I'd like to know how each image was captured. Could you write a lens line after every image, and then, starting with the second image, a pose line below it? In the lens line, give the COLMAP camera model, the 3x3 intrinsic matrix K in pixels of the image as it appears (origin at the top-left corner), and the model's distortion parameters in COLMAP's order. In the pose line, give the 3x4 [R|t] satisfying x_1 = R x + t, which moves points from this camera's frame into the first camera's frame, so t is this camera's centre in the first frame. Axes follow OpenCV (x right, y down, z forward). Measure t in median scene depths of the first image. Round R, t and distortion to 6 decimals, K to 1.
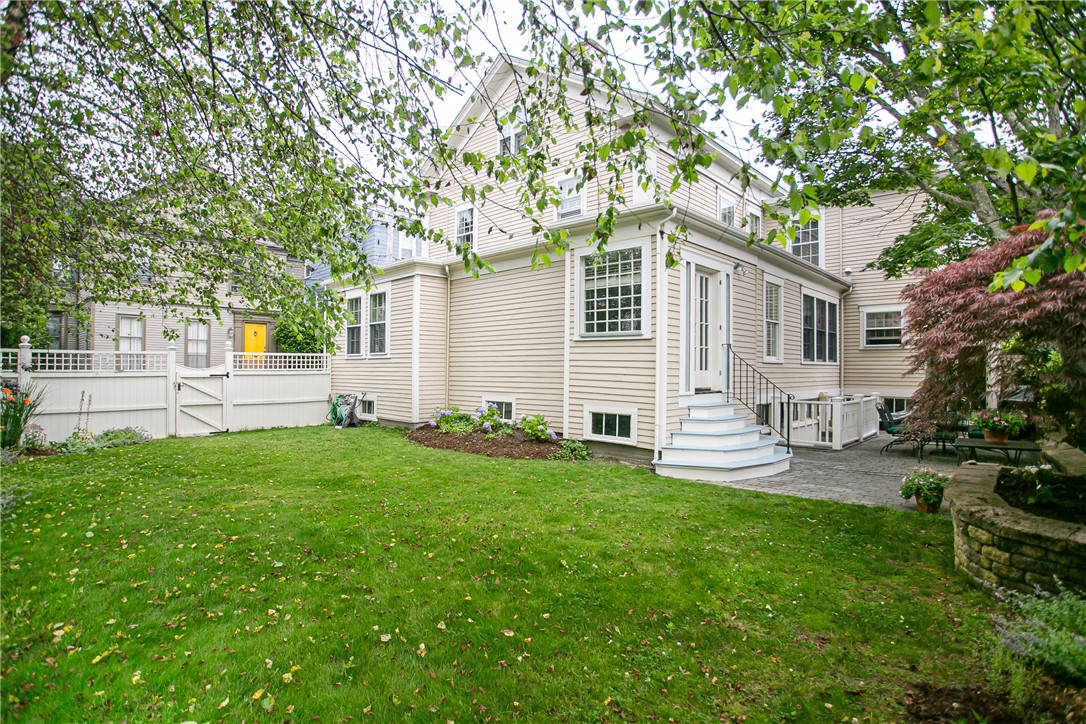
lens RADIAL K [[546.1, 0, 539.0], [0, 546.1, 367.2], [0, 0, 1]] dist [-0.001599, 0.000532]
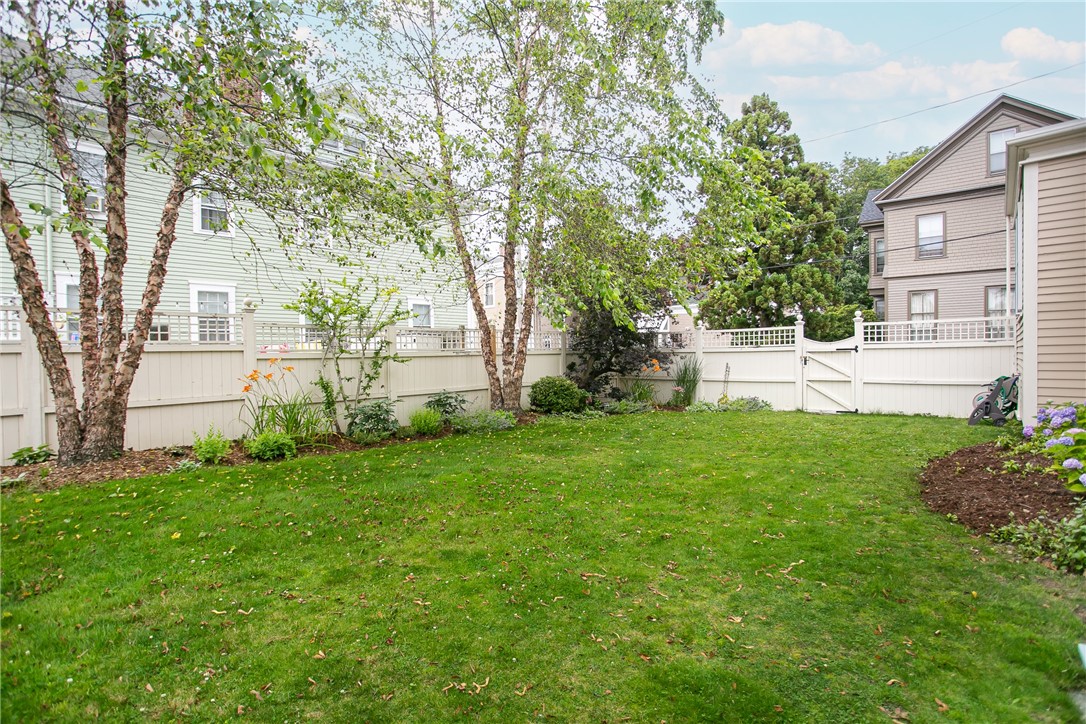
lens RADIAL K [[546.1, 0, 537.0], [0, 546.1, 358.2], [0, 0, 1]] dist [-0.001599, 0.000532]
pose [[0.007752, 0.018582, -0.999797, 0.324423], [0.029652, 0.999383, 0.018805, -0.002726], [0.999530, -0.029792, 0.007196, 0.482726]]
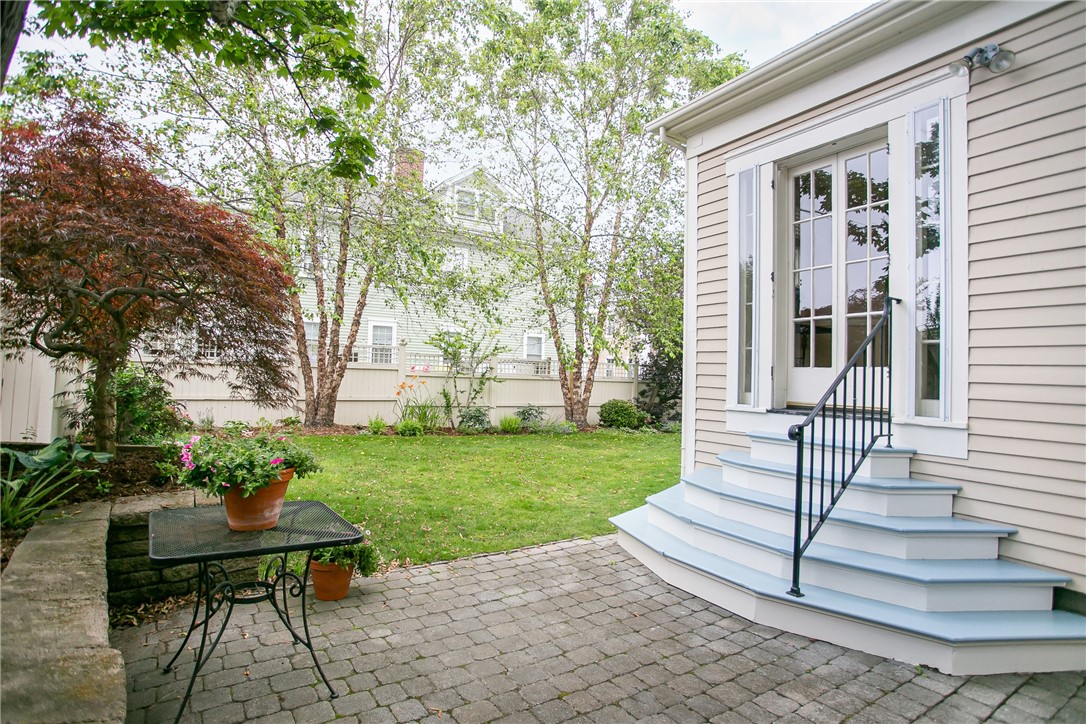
lens RADIAL K [[546.1, 0, 543.1], [0, 546.1, 360.0], [0, 0, 1]] dist [-0.001599, 0.000532]
pose [[-0.232499, -0.030925, -0.972105, 0.486223], [-0.014920, 0.999490, -0.028227, -0.003070], [0.972482, 0.007941, -0.232842, 0.573841]]
